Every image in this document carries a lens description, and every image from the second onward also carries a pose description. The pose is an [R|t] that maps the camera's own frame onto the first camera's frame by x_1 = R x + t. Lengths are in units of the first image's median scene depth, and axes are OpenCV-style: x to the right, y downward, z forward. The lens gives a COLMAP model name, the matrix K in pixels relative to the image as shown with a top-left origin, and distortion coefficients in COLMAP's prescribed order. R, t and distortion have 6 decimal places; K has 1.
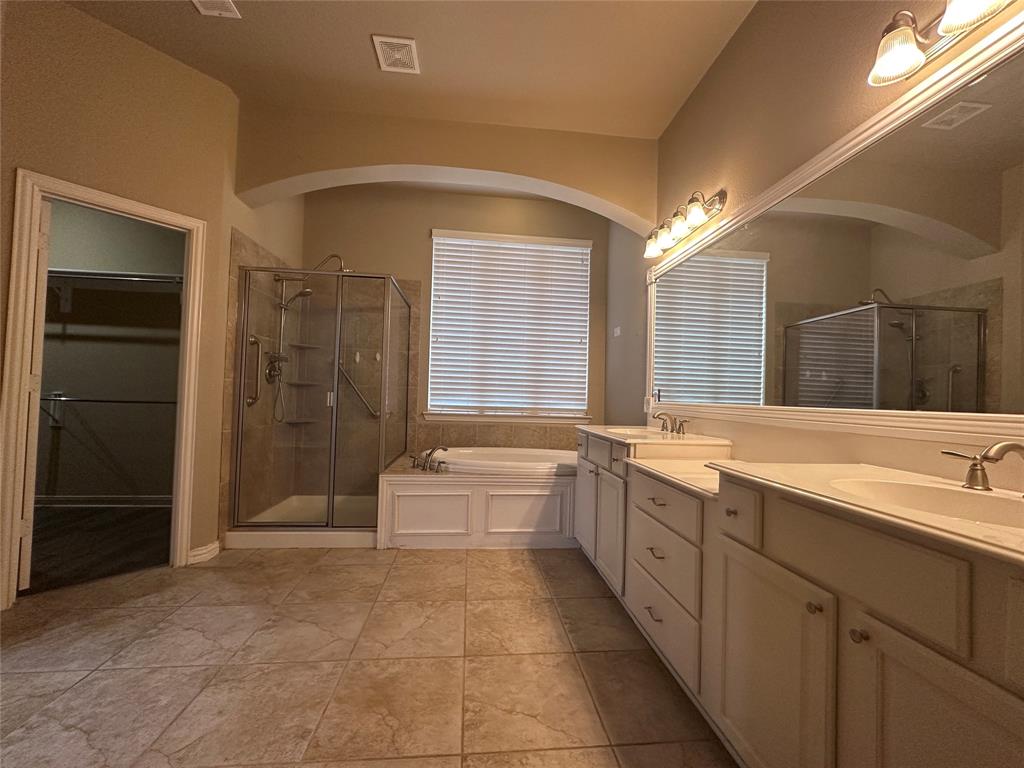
lens RADIAL K [[407.6, 0, 512.2], [0, 407.6, 382.3], [0, 0, 1]] dist [-0.003014, 0.000590]
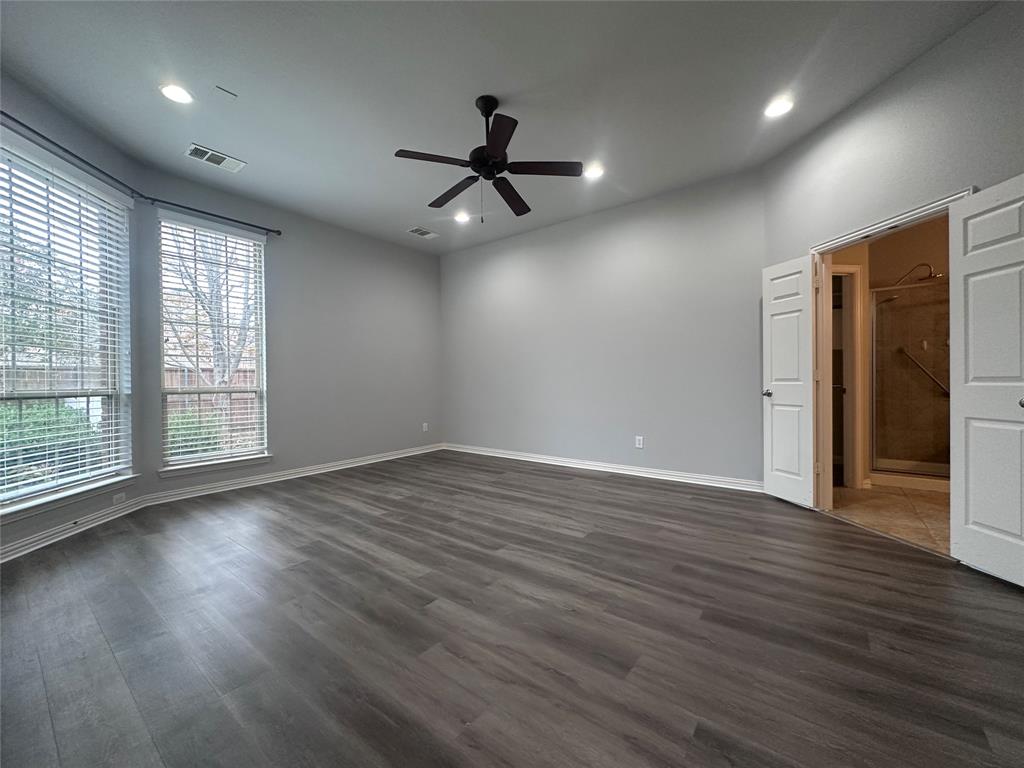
lens RADIAL K [[407.6, 0, 511.7], [0, 407.6, 382.9], [0, 0, 1]] dist [-0.003014, 0.000590]
pose [[0.733775, -0.030990, -0.678685, -0.753020], [0.055571, 0.998350, 0.014496, -0.057123], [0.677116, -0.048352, 0.734286, -1.084813]]
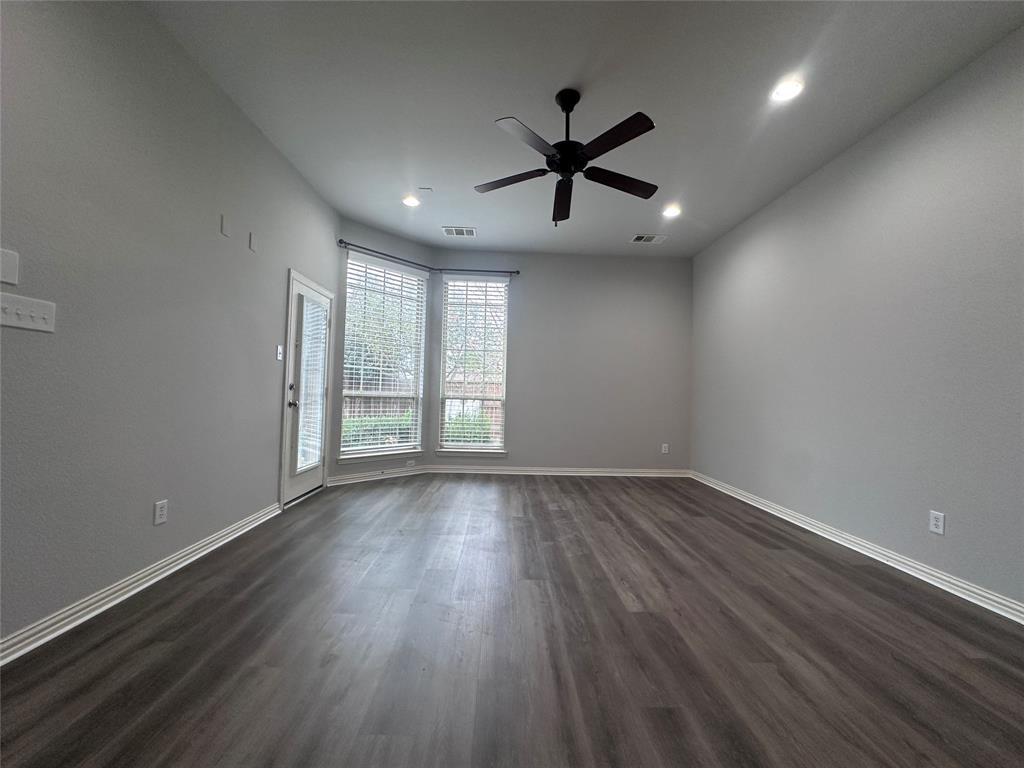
lens RADIAL K [[407.6, 0, 513.4], [0, 407.6, 380.2], [0, 0, 1]] dist [-0.003014, 0.000590]
pose [[-0.057873, -0.062886, -0.996341, -0.507418], [0.007219, 0.997962, -0.063408, -0.019662], [0.998298, -0.010862, -0.057301, -0.285225]]
